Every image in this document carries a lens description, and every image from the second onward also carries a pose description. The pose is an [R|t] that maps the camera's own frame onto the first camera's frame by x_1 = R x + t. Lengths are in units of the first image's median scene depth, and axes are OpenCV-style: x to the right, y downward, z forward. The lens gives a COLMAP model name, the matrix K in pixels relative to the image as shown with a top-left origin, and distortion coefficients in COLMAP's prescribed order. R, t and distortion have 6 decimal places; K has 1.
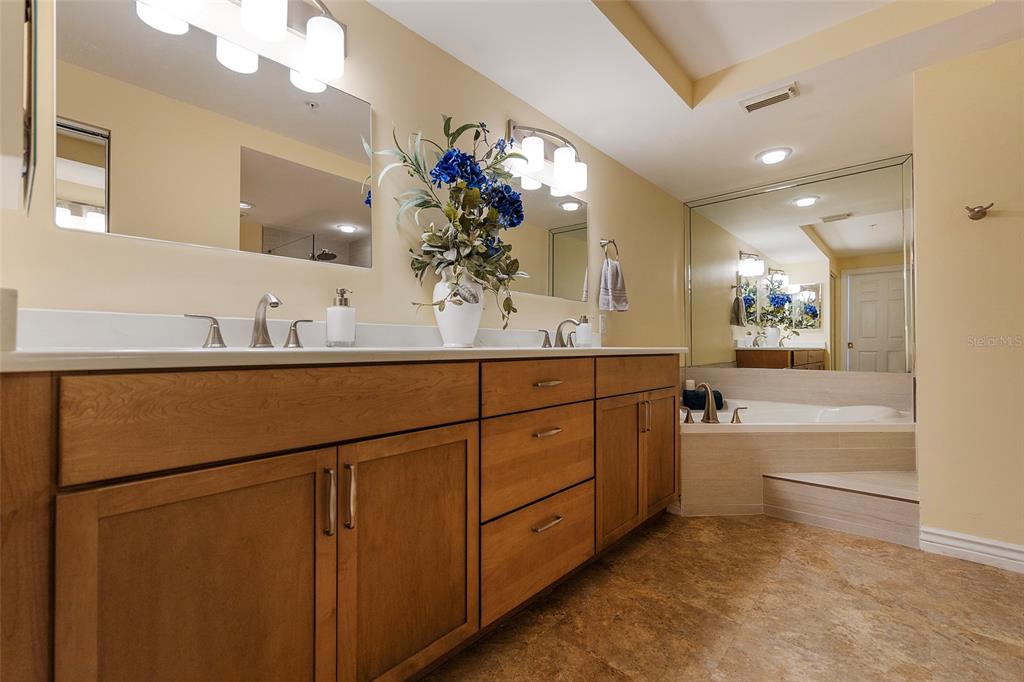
lens RADIAL K [[461.7, 0, 529.9], [0, 461.7, 339.2], [0, 0, 1]] dist [0.015749, 0.000004]
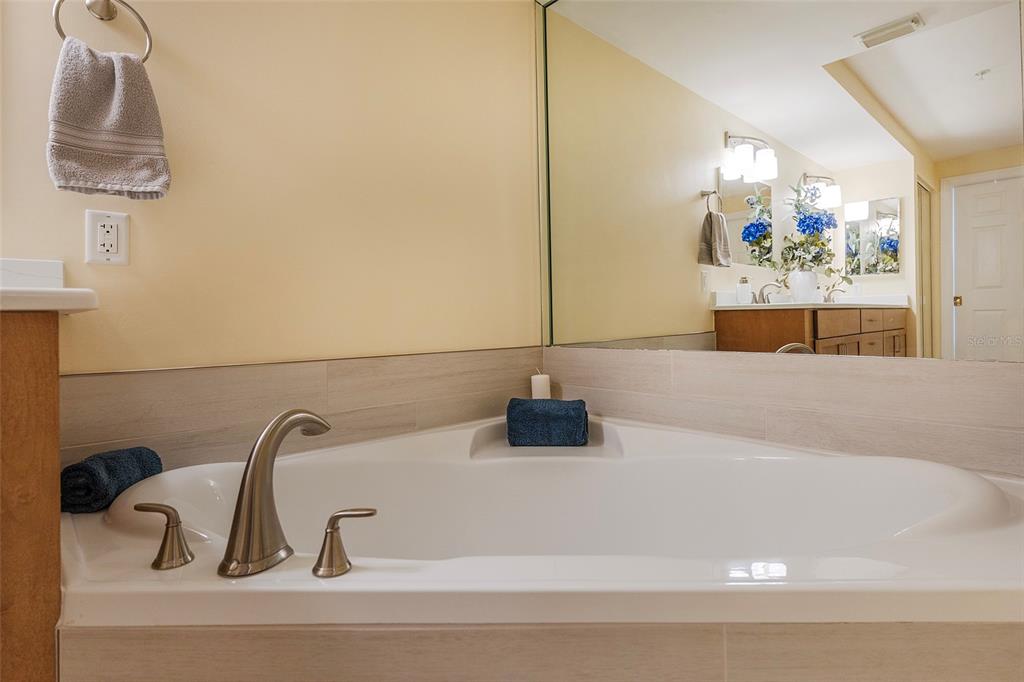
lens RADIAL K [[522.6, 0, 532.5], [0, 522.6, 312.1], [0, 0, 1]] dist [-0.001718, 0.000850]
pose [[0.993215, -0.022904, -0.114012, 0.264676], [0.023354, 0.999724, 0.002615, 0.015931], [0.113921, -0.005260, 0.993476, 0.320208]]
